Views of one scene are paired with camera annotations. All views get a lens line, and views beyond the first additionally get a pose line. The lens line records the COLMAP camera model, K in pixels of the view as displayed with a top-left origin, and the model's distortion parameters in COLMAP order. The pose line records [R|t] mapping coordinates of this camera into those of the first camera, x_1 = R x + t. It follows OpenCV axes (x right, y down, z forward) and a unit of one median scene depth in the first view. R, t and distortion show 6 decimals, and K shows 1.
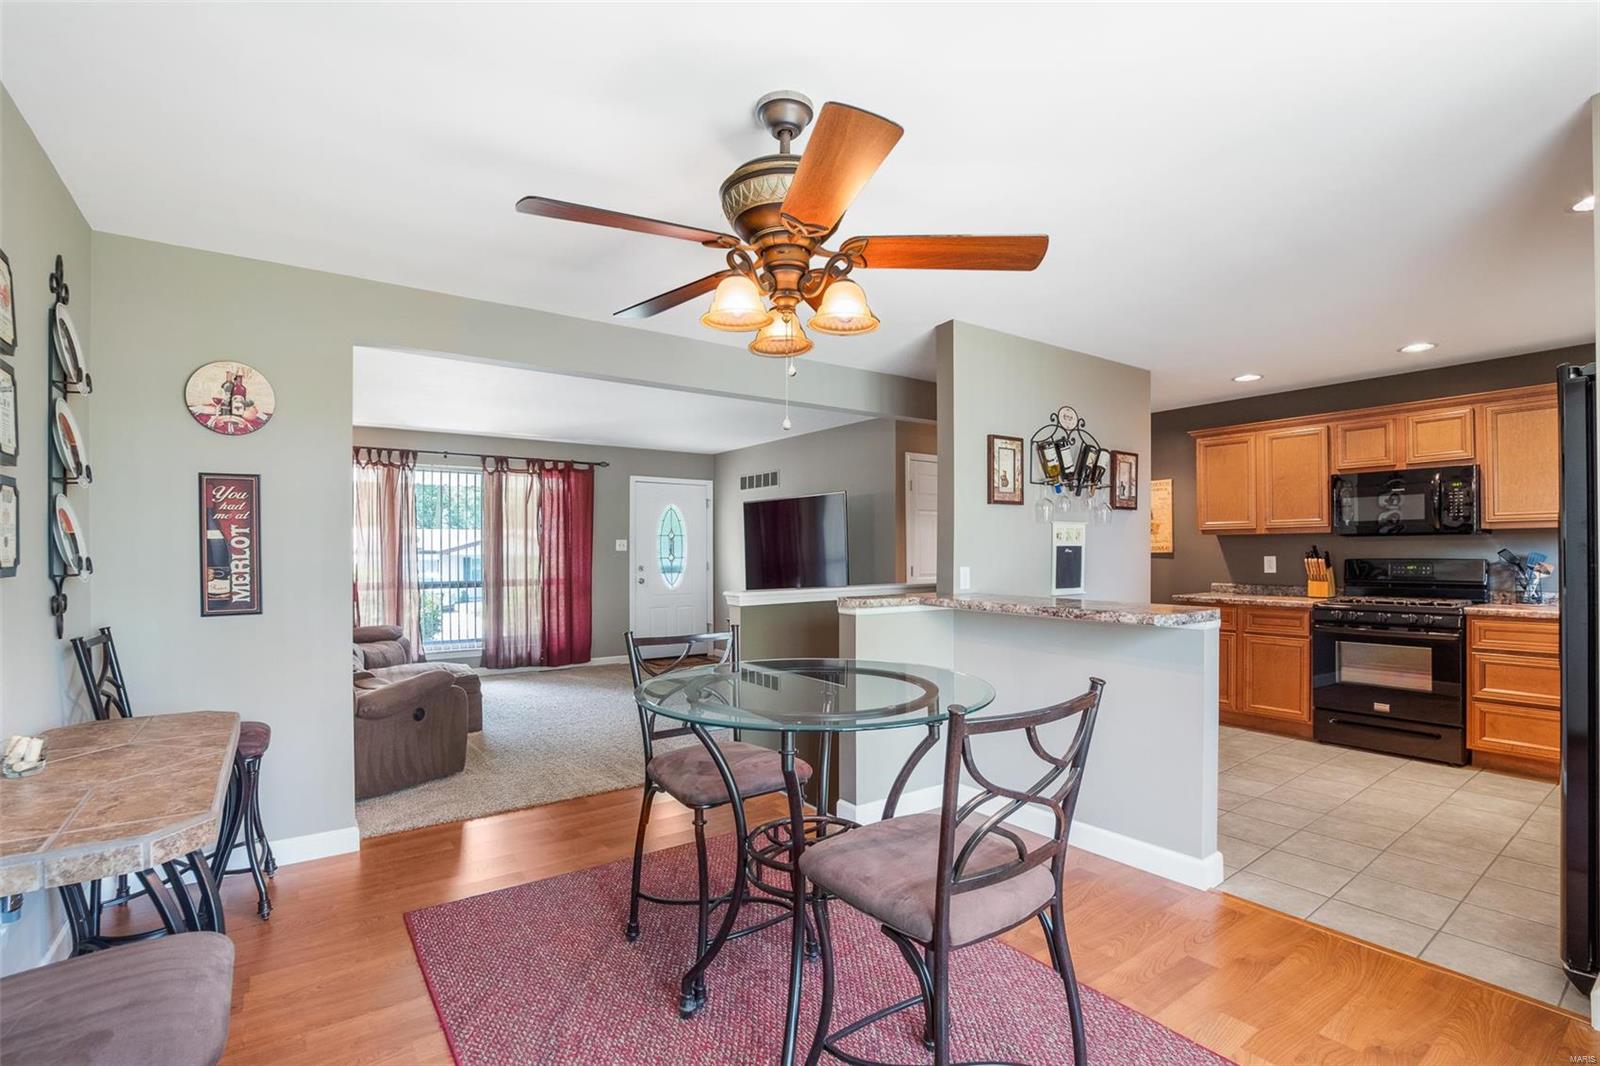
lens RADIAL K [[710.9, 0, 844.7], [0, 710.9, 547.3], [0, 0, 1]] dist [-0.018153, -0.000046]
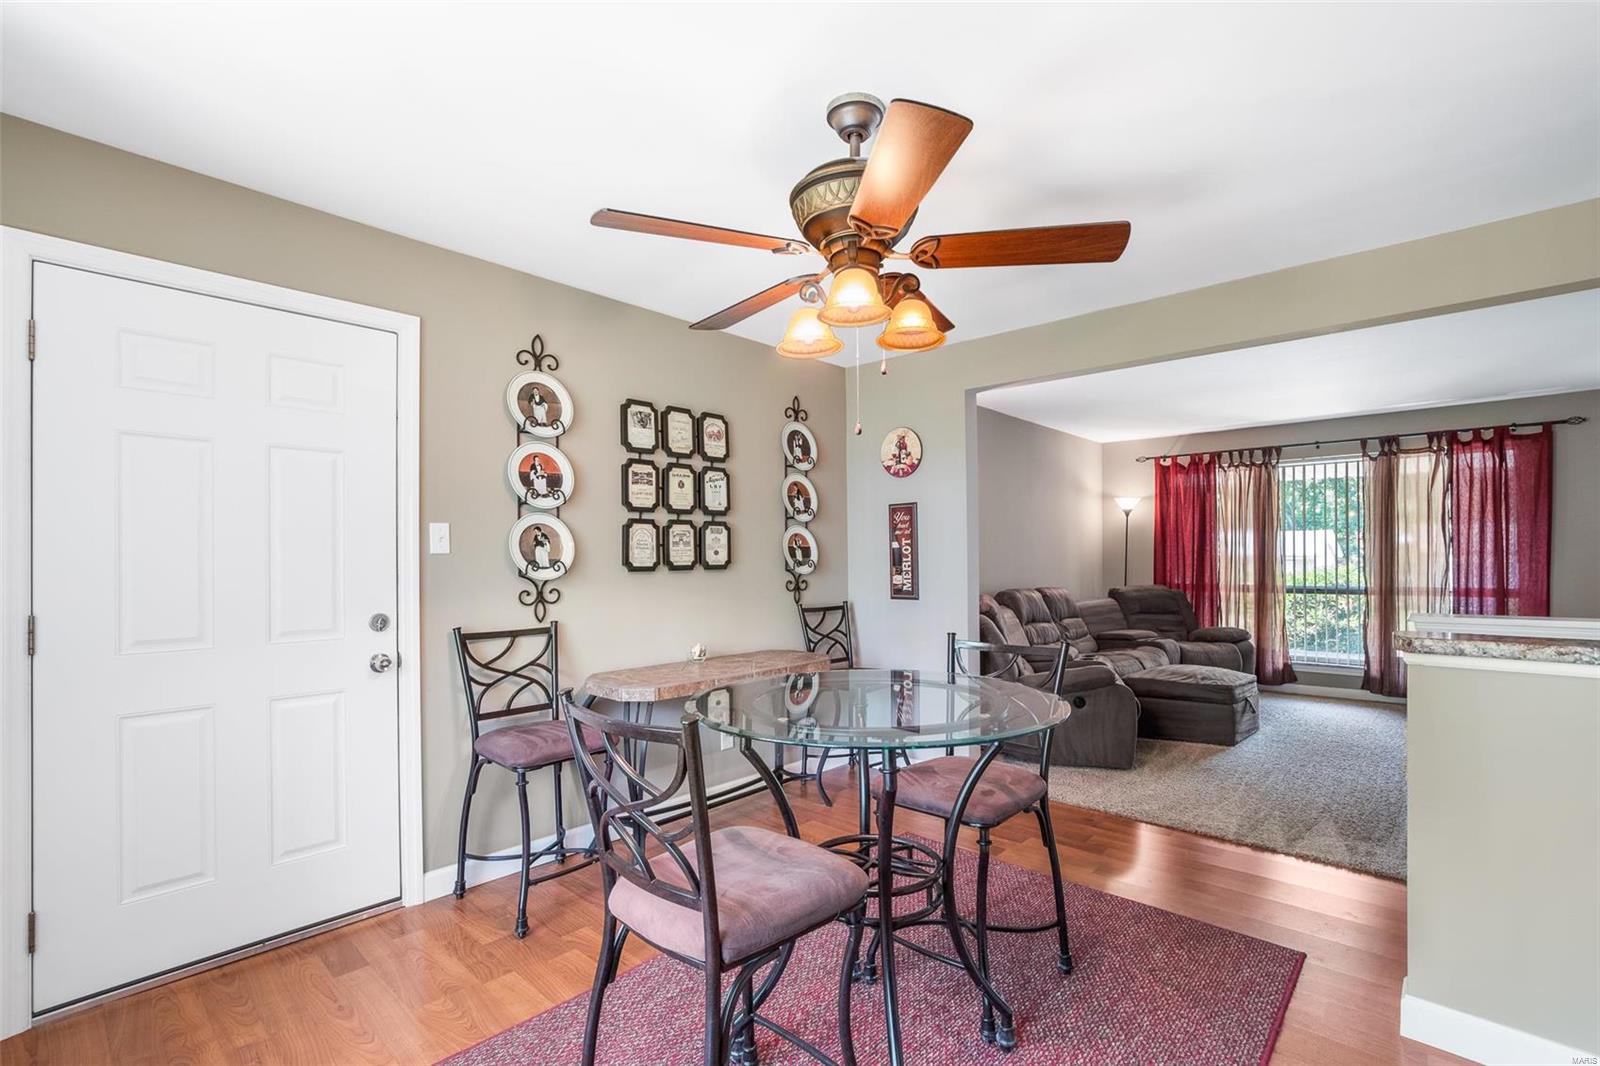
lens RADIAL K [[787.6, 0, 861.9], [0, 787.6, 551.6], [0, 0, 1]] dist [-0.002228, 0.000060]
pose [[0.213389, -0.006868, -0.976943, 0.718186], [0.012889, 0.999908, -0.004214, 0.002370], [0.976882, -0.011693, 0.213457, 0.554634]]
